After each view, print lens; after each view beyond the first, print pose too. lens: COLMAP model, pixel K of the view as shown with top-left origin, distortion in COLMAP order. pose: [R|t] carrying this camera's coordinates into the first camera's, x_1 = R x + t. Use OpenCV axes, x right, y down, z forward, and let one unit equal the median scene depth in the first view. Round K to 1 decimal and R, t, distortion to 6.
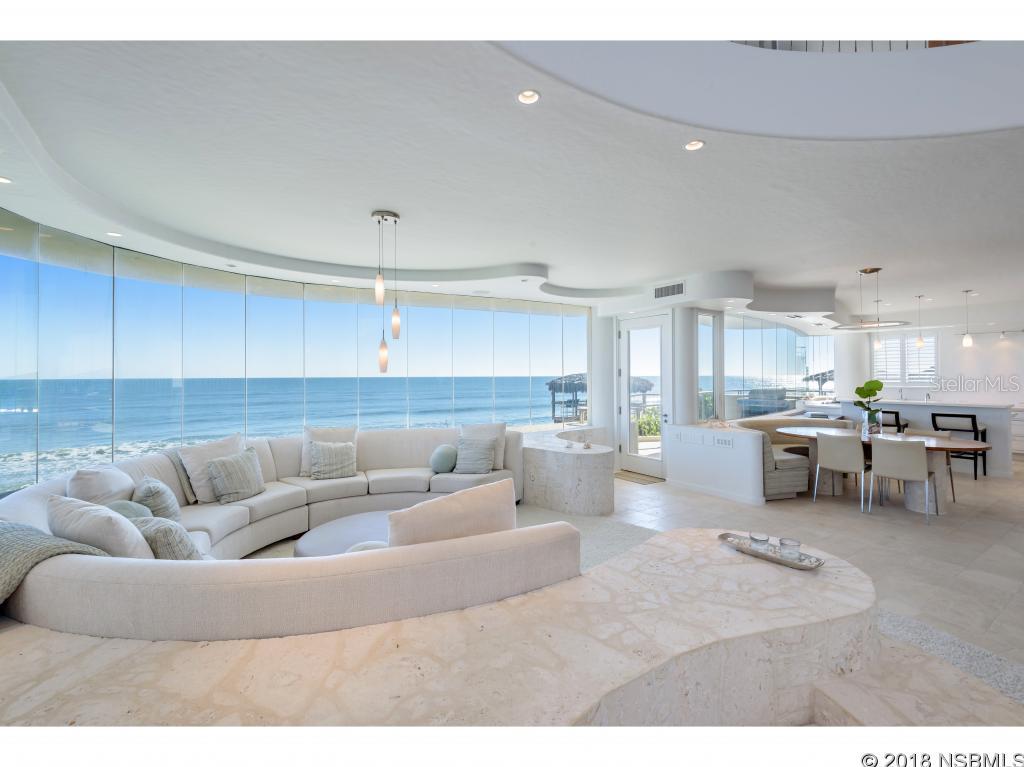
lens RADIAL K [[467.2, 0, 509.6], [0, 467.2, 370.1], [0, 0, 1]] dist [0.030025, -0.017222]
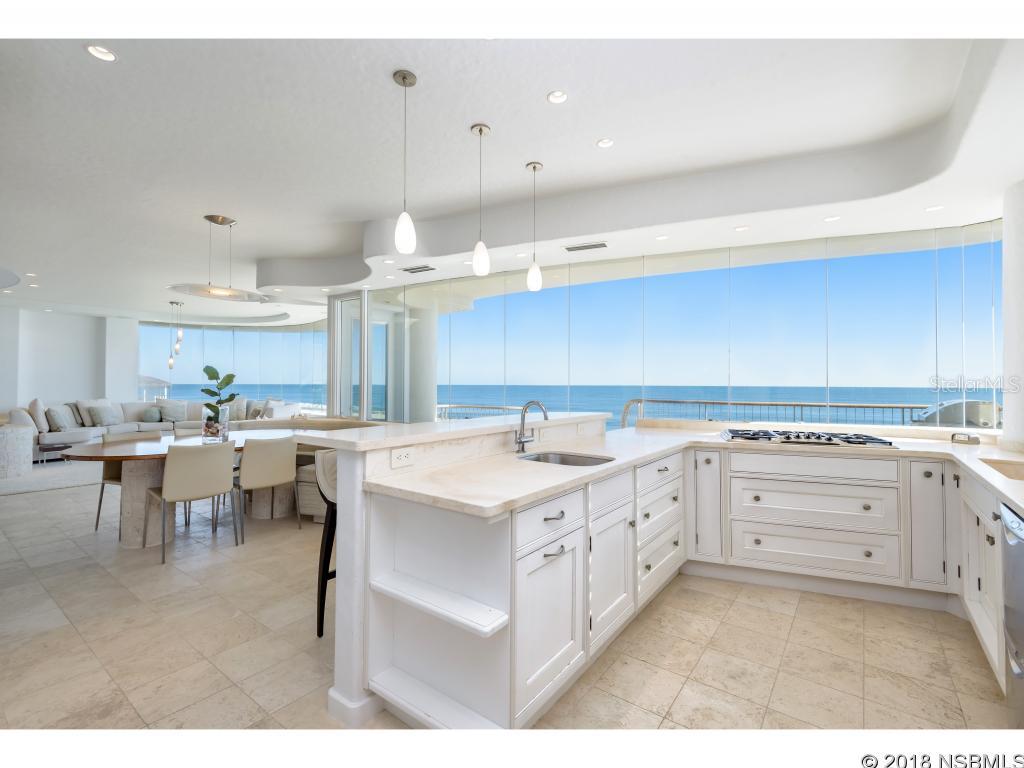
lens RADIAL K [[462.7, 0, 516.3], [0, 462.7, 376.8], [0, 0, 1]] dist [-0.000996, -0.000904]
pose [[0.317713, -0.008300, -0.948150, 1.702581], [0.004584, 0.999963, -0.007217, 0.048037], [0.948176, -0.002054, 0.317740, 1.283753]]
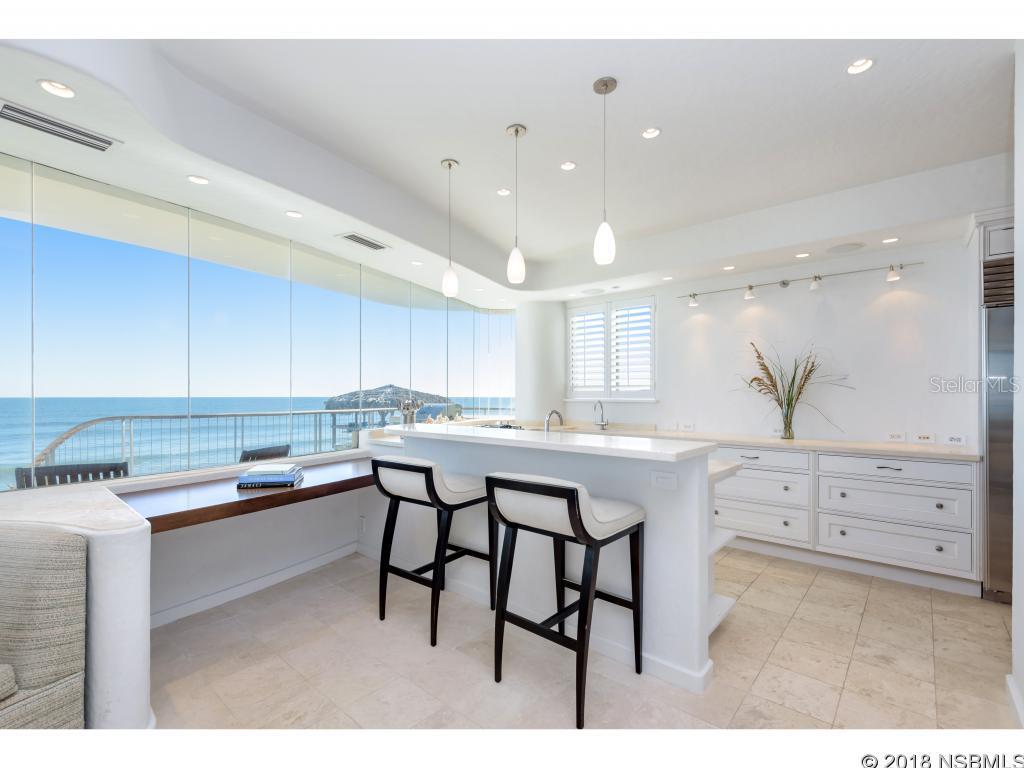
lens RADIAL K [[462.8, 0, 513.3], [0, 462.8, 394.7], [0, 0, 1]] dist [0.011789, 0.000065]
pose [[0.971704, 0.005769, 0.236131, 1.095163], [-0.007332, 0.999957, 0.005742, 0.049464], [-0.236087, -0.007311, 0.971704, 0.930957]]
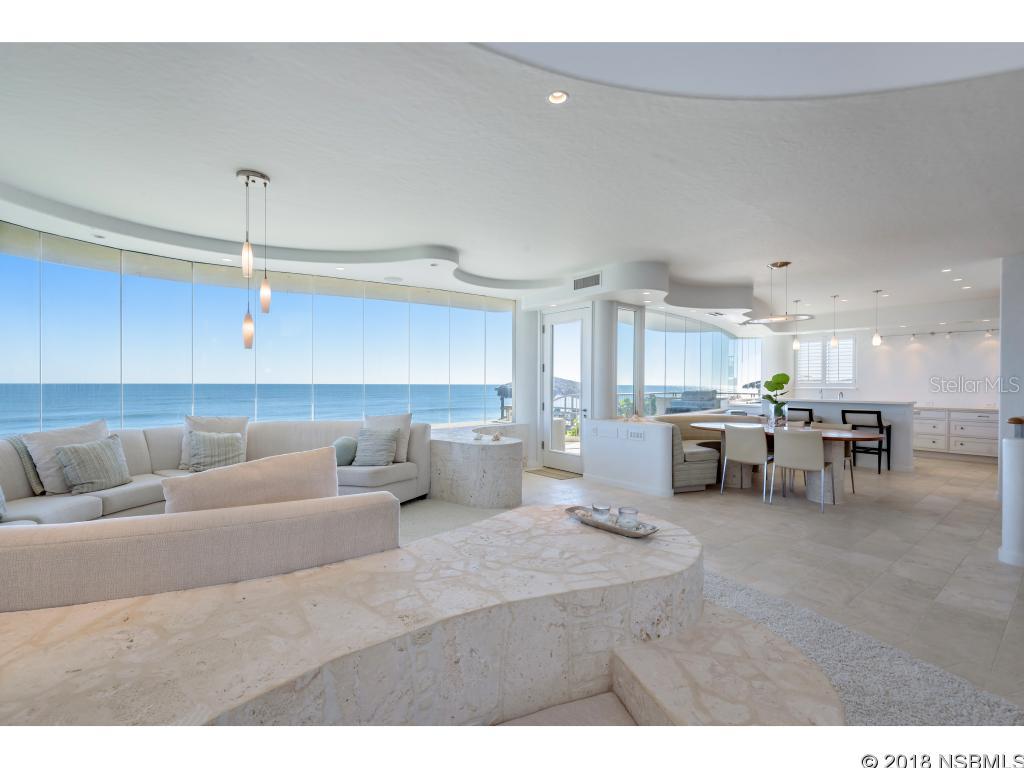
lens RADIAL K [[471.2, 0, 499.5], [0, 471.2, 386.9], [0, 0, 1]] dist [0.032252, -0.022656]
pose [[0.997602, 0.008289, 0.068718, 0.104566], [-0.009489, 0.999808, 0.017158, 0.039563], [-0.068562, -0.017769, 0.997489, 0.027820]]
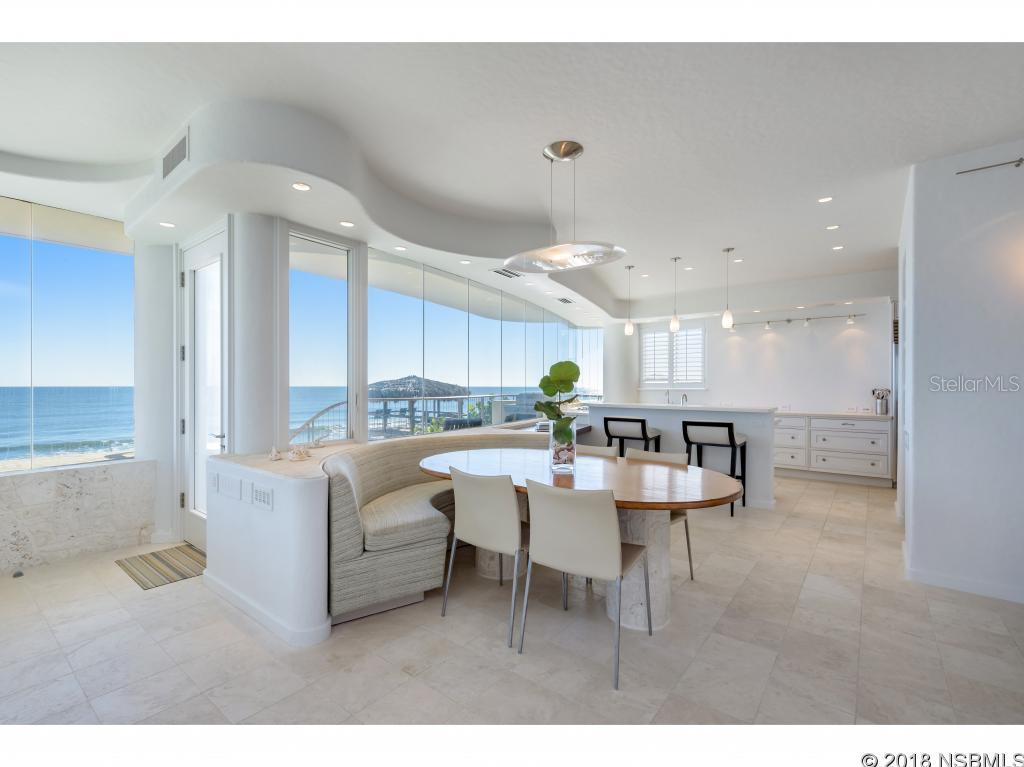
lens RADIAL K [[459.6, 0, 507.7], [0, 459.6, 385.3], [0, 0, 1]] dist [0.032615, -0.015768]
pose [[0.957937, 0.006432, 0.286908, 0.586093], [-0.008986, 0.999931, 0.007586, 0.046242], [-0.286839, -0.009845, 0.957928, 0.550622]]
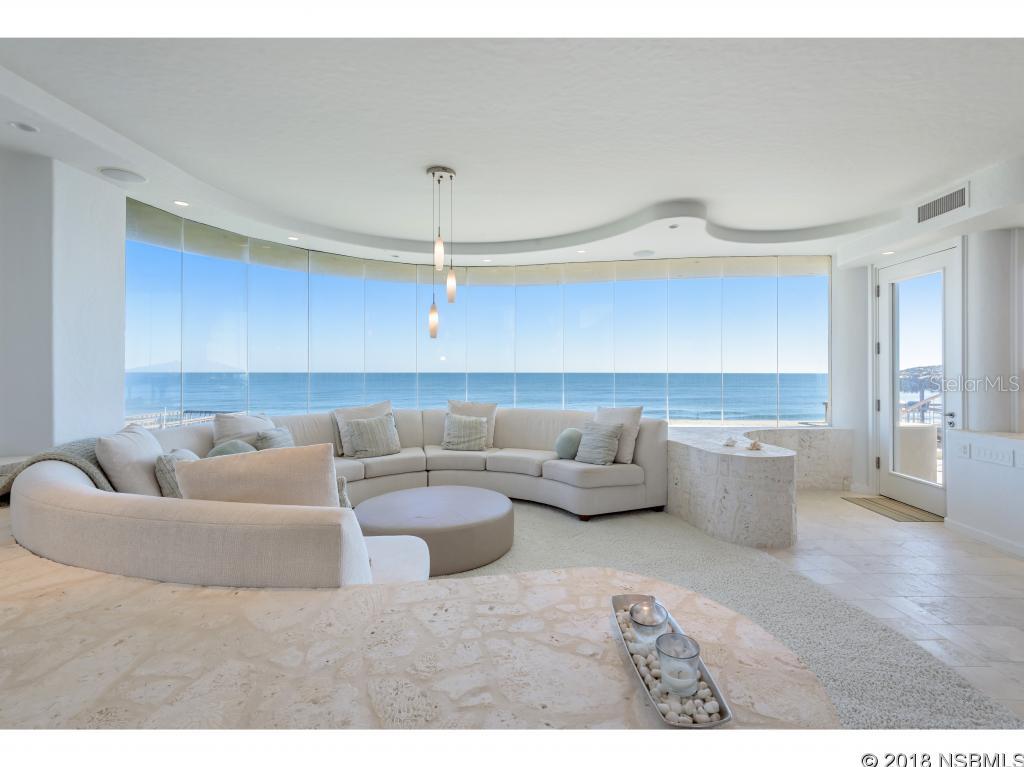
lens RADIAL K [[465.9, 0, 520.3], [0, 465.9, 368.5], [0, 0, 1]] dist [0.030803, -0.017411]
pose [[0.816116, 0.003377, -0.577879, 0.284457], [-0.000096, 0.999984, 0.005708, 0.041224], [0.577888, -0.004603, 0.816103, 0.220453]]
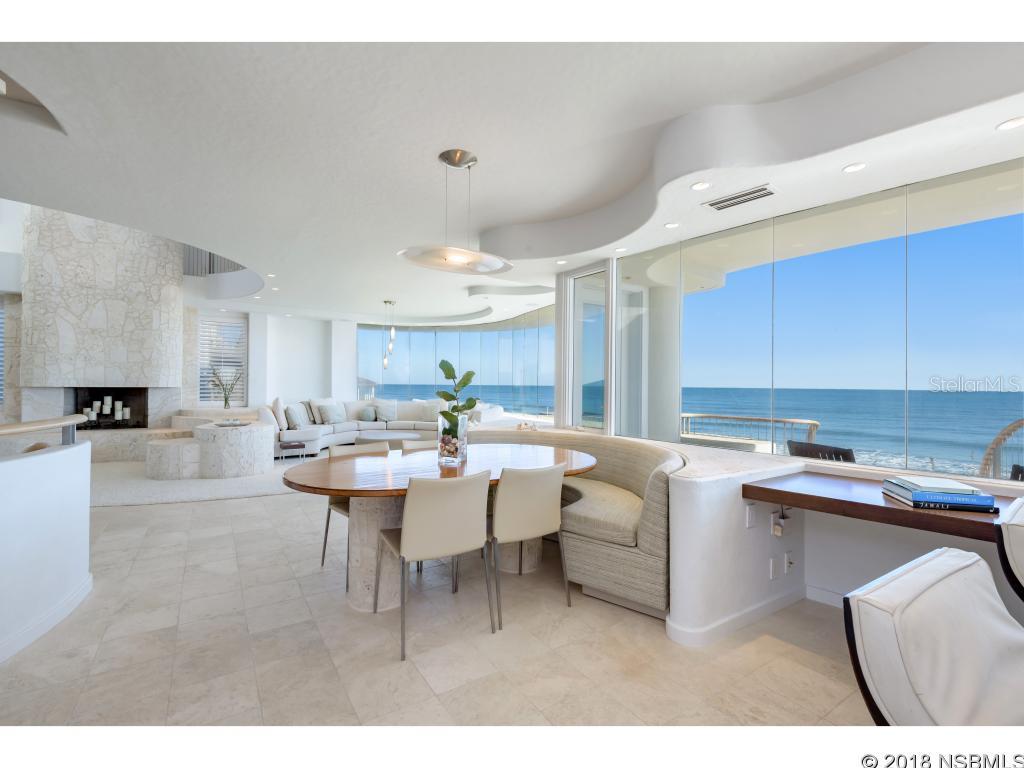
lens RADIAL K [[459.6, 0, 507.7], [0, 459.6, 385.8], [0, 0, 1]] dist [0.032615, -0.015768]
pose [[-0.039011, 0.007829, -0.999208, 1.368533], [-0.000044, 0.999969, 0.007837, 0.049251], [0.999239, 0.000349, -0.039010, 1.141025]]
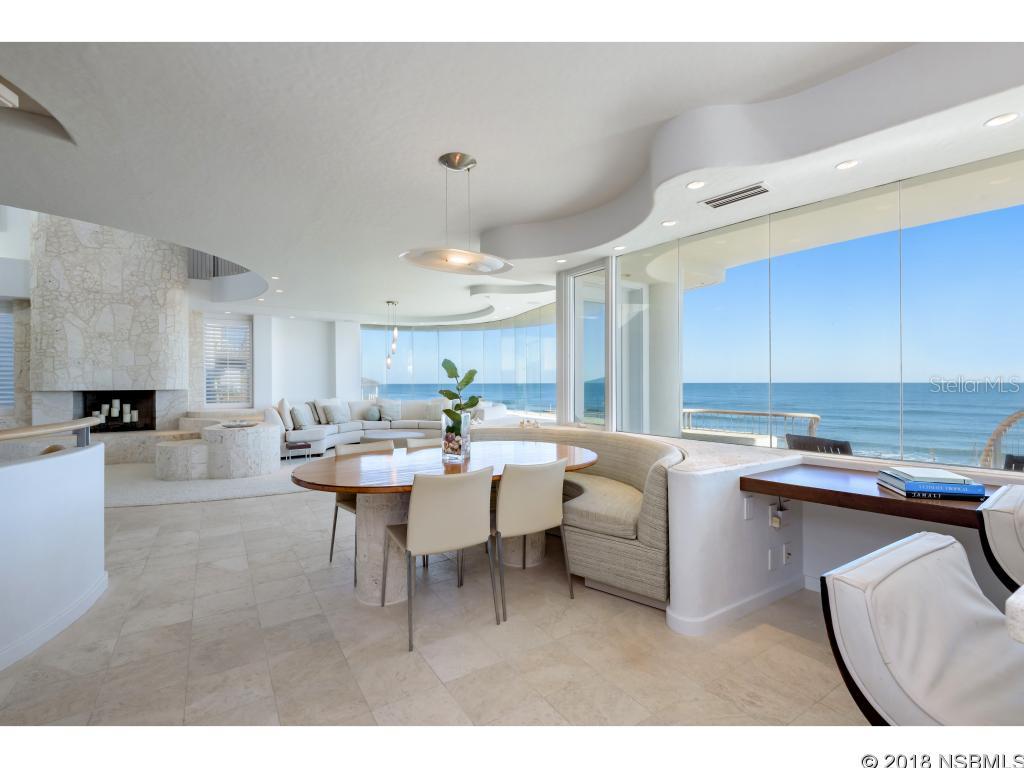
lens RADIAL K [[459.6, 0, 507.7], [0, 459.6, 385.8], [0, 0, 1]] dist [0.032615, -0.015768]
pose [[-0.046013, 0.012614, -0.998861, 1.379397], [0.013186, 0.999841, 0.012019, 0.049285], [0.998854, -0.012618, -0.046172, 1.143564]]
